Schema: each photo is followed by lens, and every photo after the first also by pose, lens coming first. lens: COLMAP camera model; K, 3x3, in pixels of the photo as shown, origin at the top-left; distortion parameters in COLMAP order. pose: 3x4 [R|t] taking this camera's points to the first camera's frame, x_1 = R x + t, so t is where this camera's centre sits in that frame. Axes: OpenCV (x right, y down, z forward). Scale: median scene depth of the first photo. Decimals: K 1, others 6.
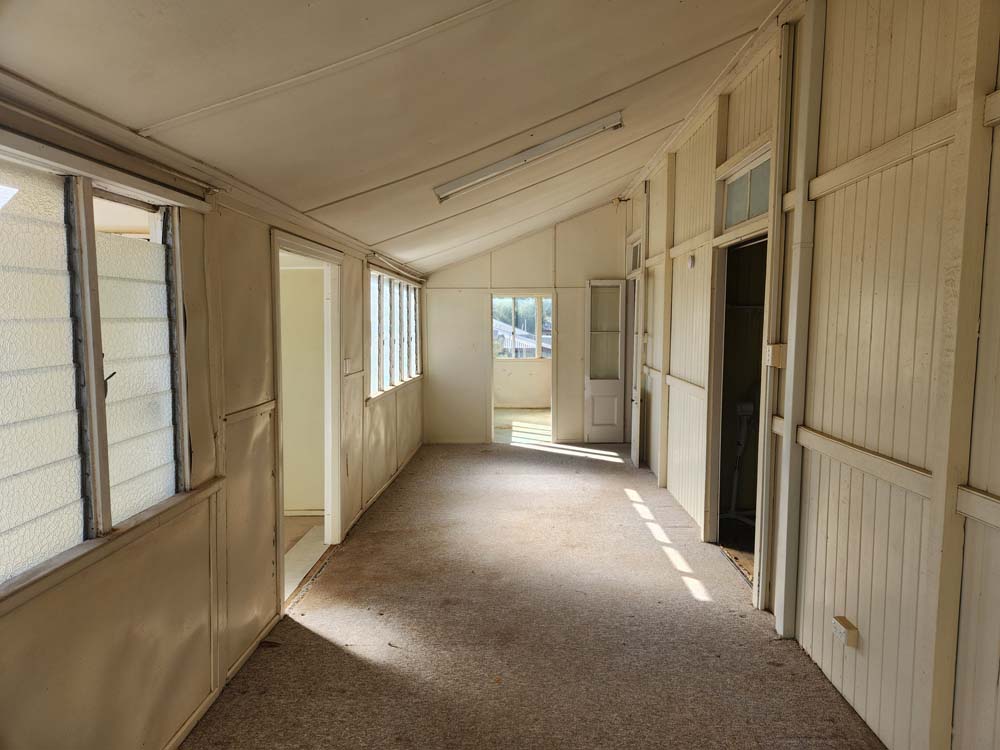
lens RADIAL K [[664.8, 0, 503.2], [0, 664.8, 376.8], [0, 0, 1]] dist [0.070780, -0.051154]
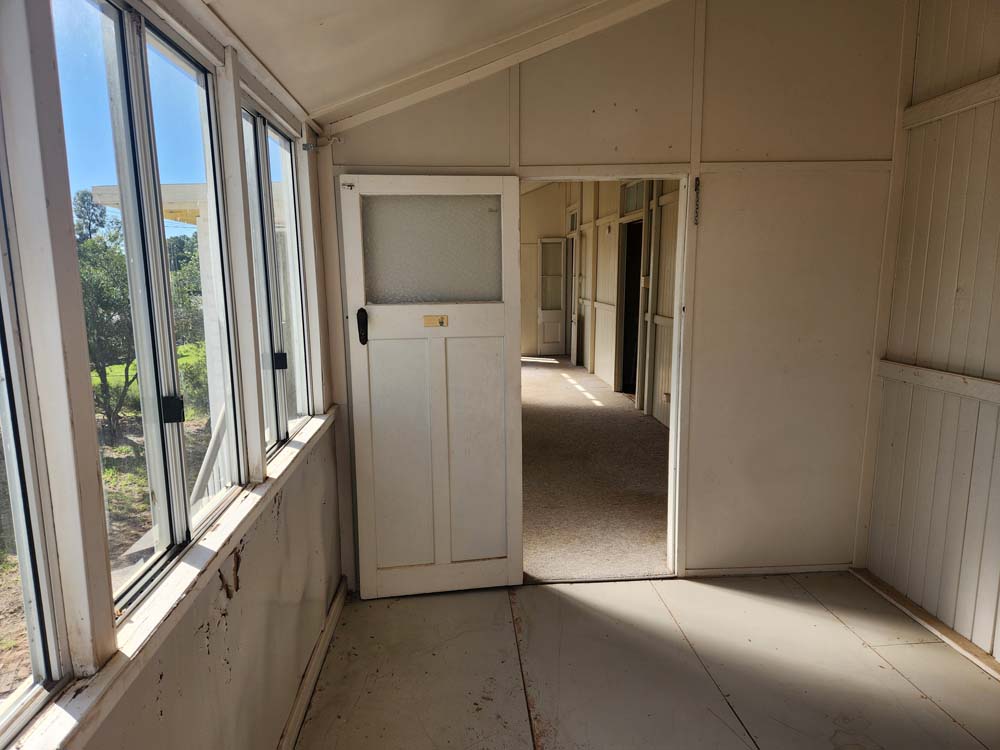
lens RADIAL K [[664.8, 0, 507.7], [0, 664.8, 381.2], [0, 0, 1]] dist [0.070780, -0.051154]
pose [[0.994167, -0.020294, 0.105924, -0.110722], [0.012045, 0.996885, 0.077945, 0.051639], [-0.107176, -0.076215, 0.991315, -0.475567]]
